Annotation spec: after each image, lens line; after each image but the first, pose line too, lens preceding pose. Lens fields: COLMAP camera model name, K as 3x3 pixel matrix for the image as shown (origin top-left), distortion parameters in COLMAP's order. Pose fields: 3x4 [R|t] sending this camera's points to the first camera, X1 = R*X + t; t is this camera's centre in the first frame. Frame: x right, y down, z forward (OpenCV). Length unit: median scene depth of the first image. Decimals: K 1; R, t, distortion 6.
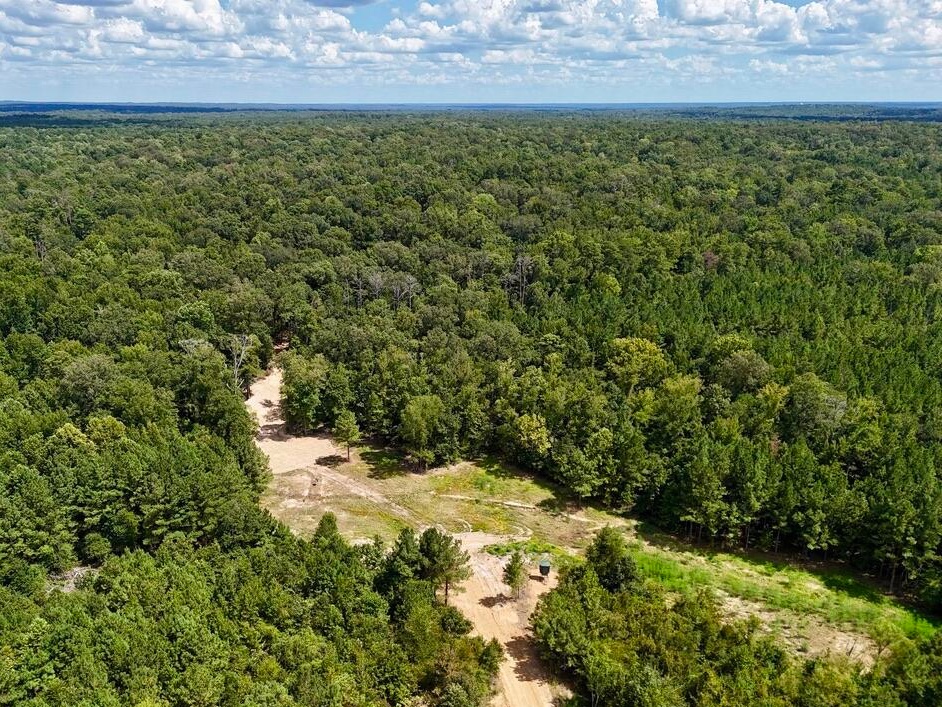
lens RADIAL K [[791.9, 0, 471.0], [0, 791.9, 353.5], [0, 0, 1]] dist [0.106450, -0.164892]
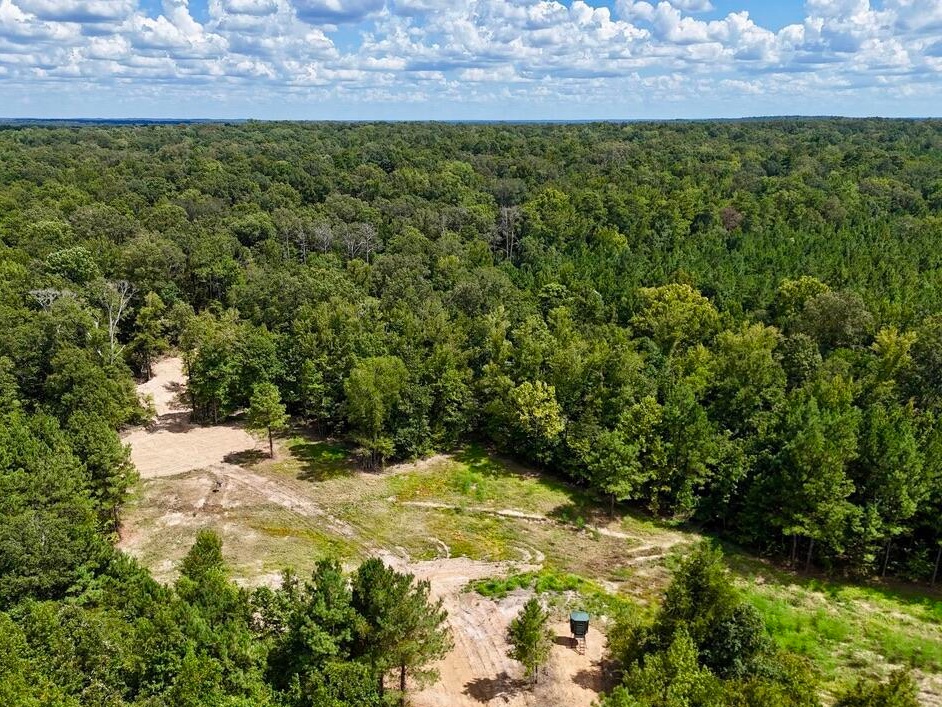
lens RADIAL K [[791.9, 0, 471.0], [0, 791.9, 353.5], [0, 0, 1]] dist [0.106450, -0.164892]
pose [[0.999478, -0.011770, 0.030093, 0.000463], [0.012284, 0.999780, -0.016985, 0.063561], [-0.029886, 0.017346, 0.999403, 0.319607]]
